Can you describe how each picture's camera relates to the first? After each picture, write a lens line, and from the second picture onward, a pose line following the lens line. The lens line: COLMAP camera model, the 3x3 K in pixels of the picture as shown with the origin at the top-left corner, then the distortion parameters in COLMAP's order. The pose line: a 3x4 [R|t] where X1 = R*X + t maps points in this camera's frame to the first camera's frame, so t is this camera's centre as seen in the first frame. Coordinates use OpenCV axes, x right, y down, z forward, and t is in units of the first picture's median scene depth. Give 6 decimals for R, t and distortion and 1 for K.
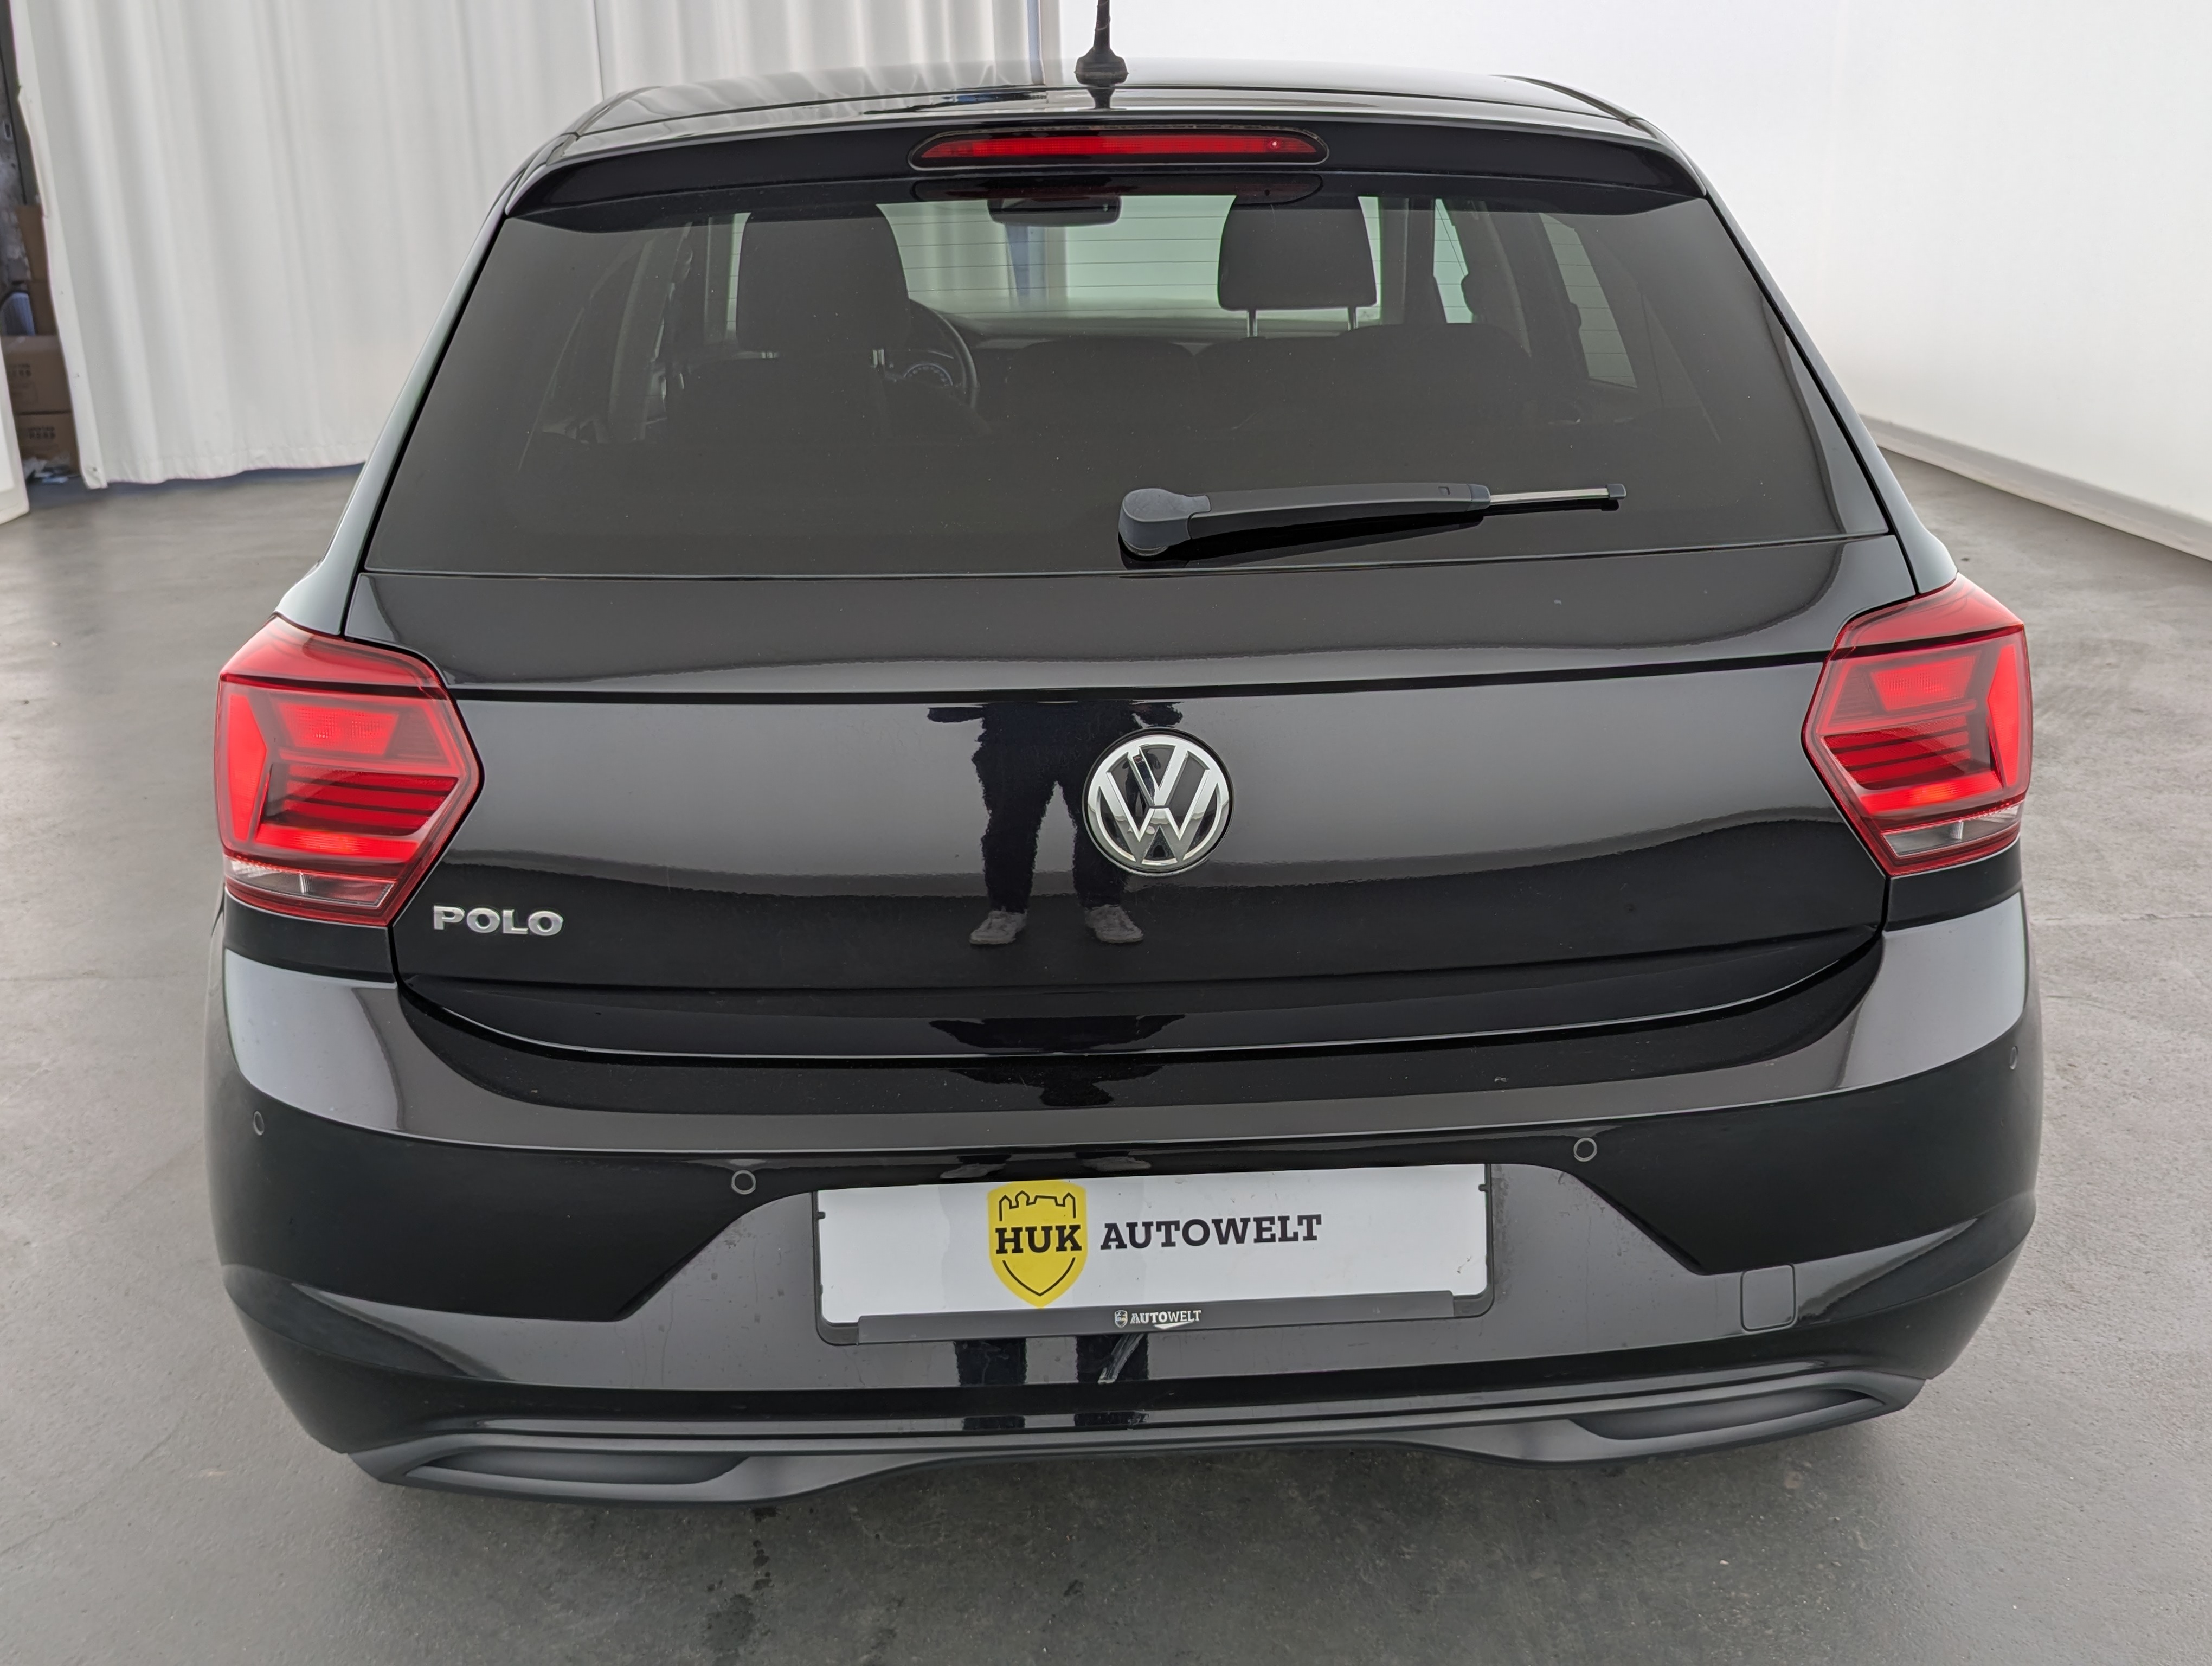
lens RADIAL K [[2095.5, 0, 1121.9], [0, 2095.5, 831.8], [0, 0, 1]] dist [0.025720, 0.000000]
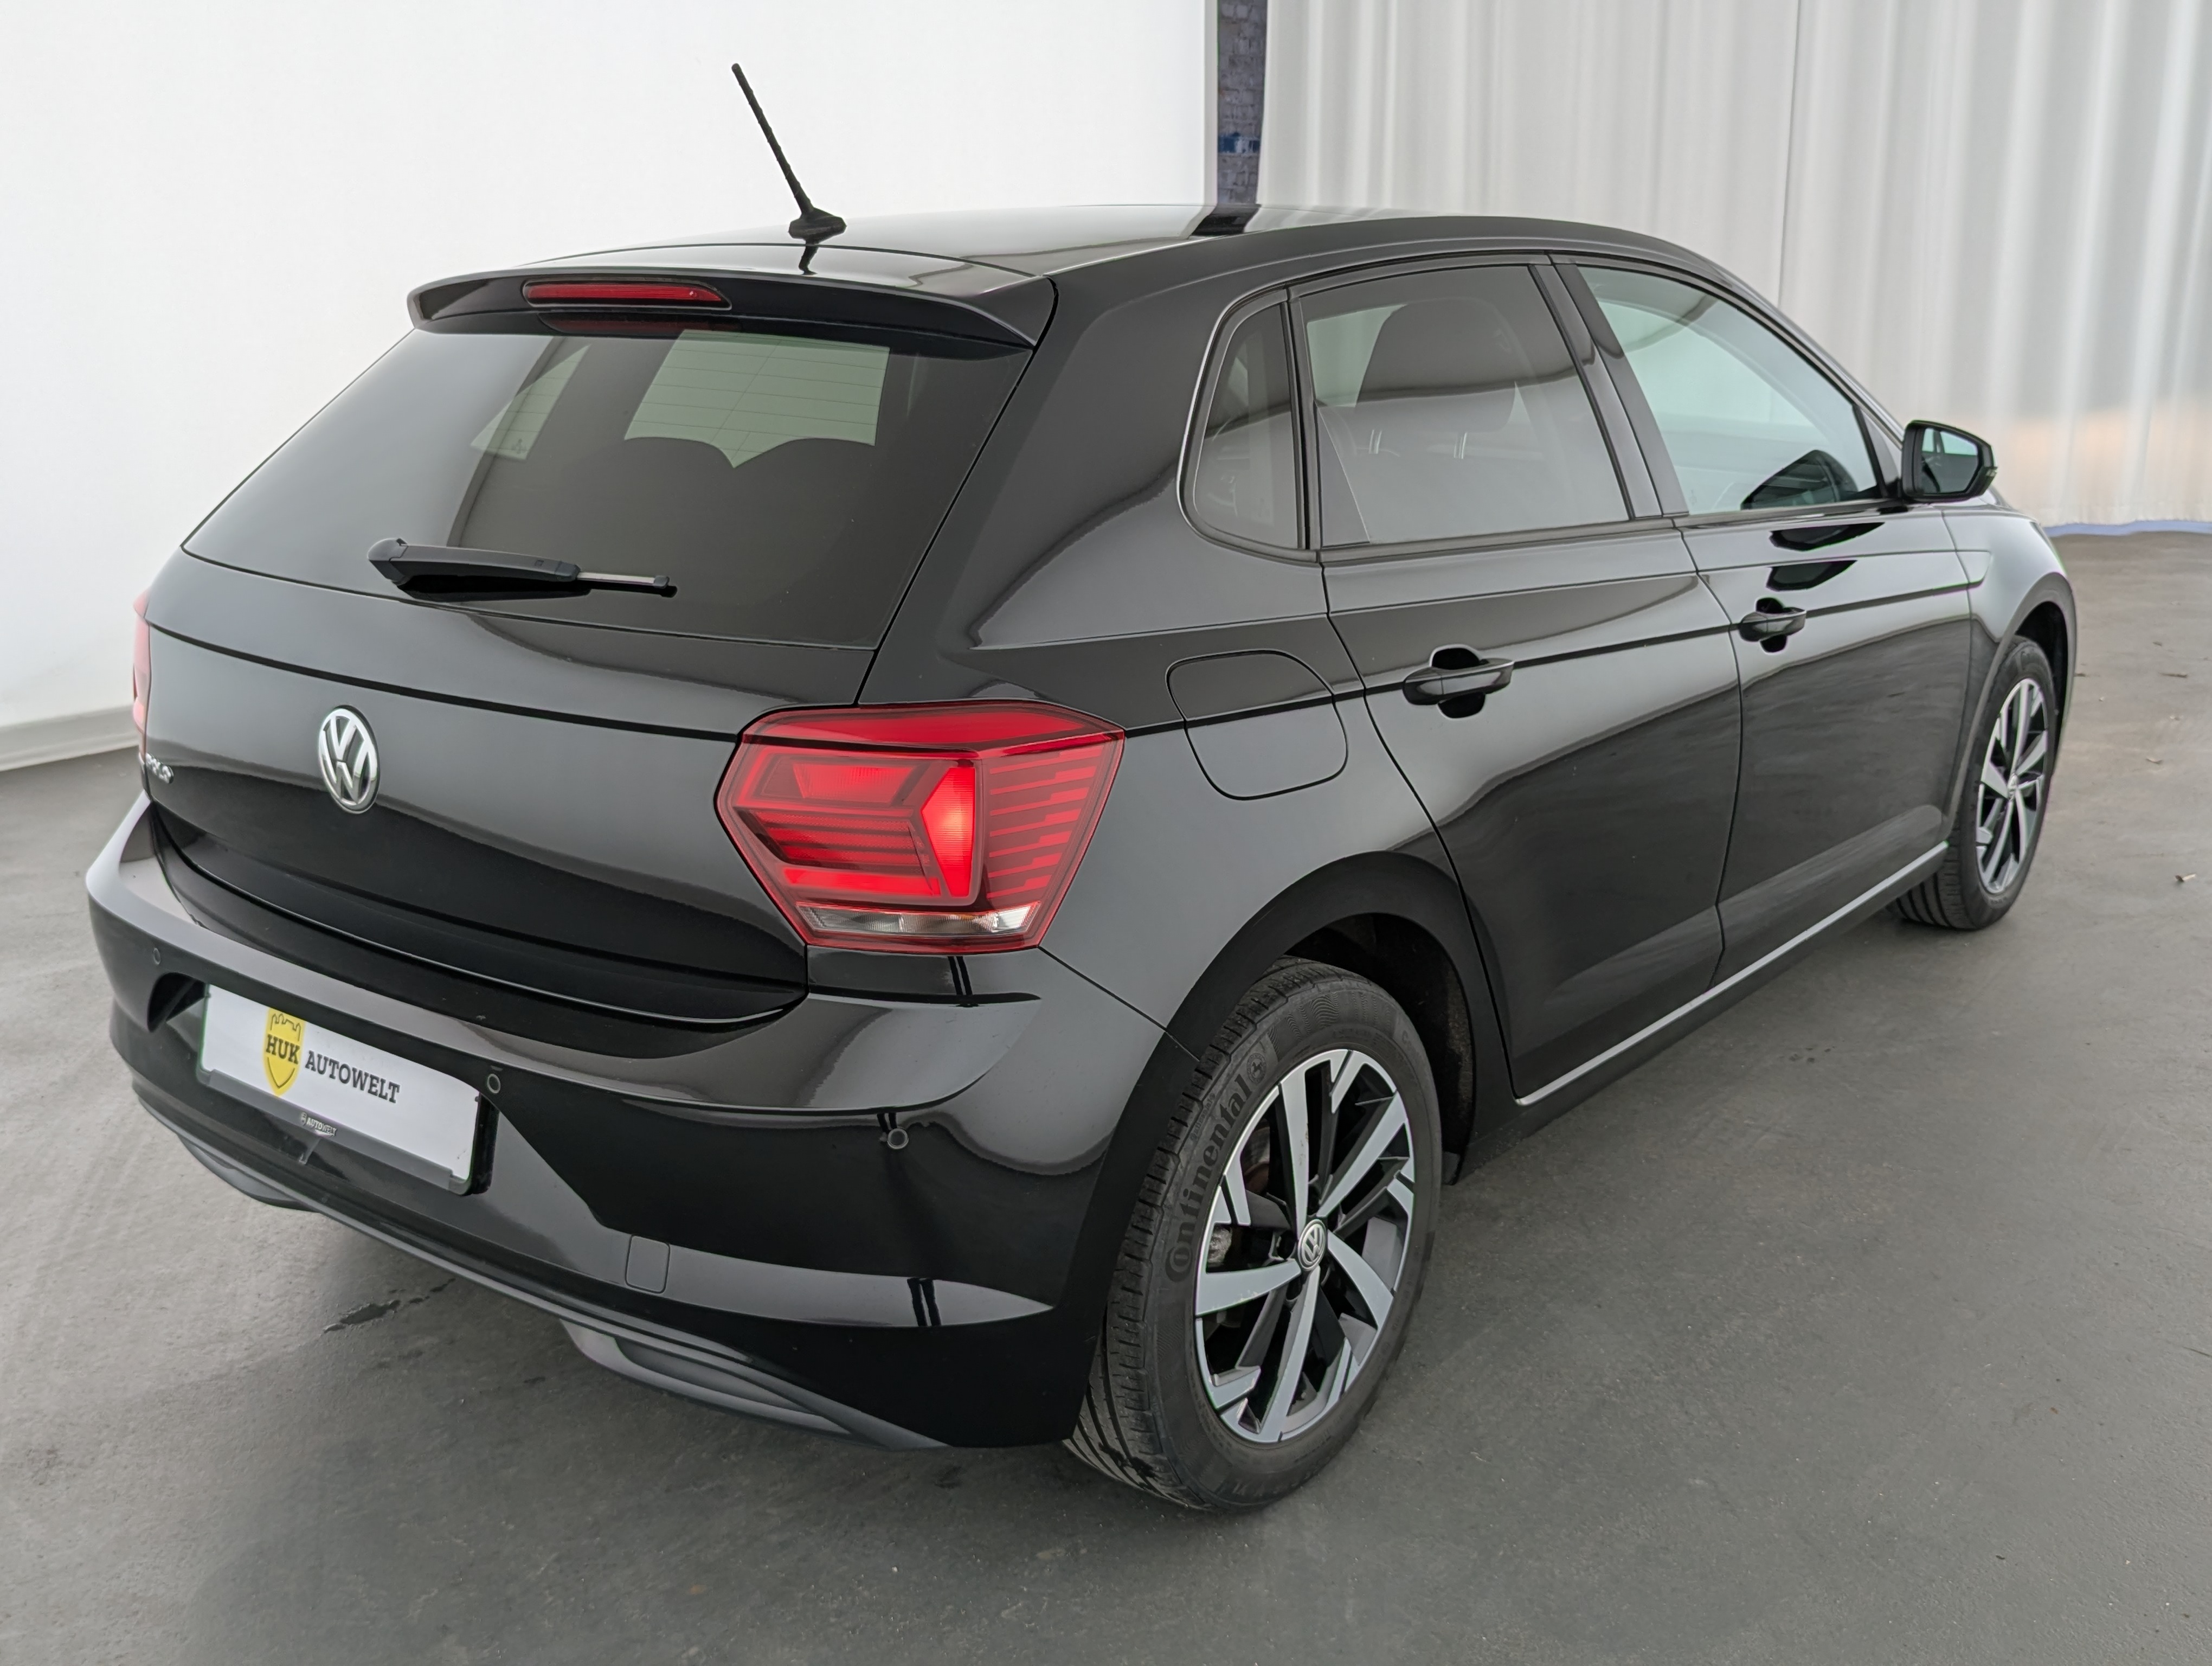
lens RADIAL K [[2095.5, 0, 1102.7], [0, 2095.5, 837.2], [0, 0, 1]] dist [0.025720, 0.000000]
pose [[0.738972, 0.182842, -0.648451, 1.267688], [-0.201125, 0.978452, 0.046690, -0.126487], [0.643015, 0.095917, 0.759823, 0.249761]]
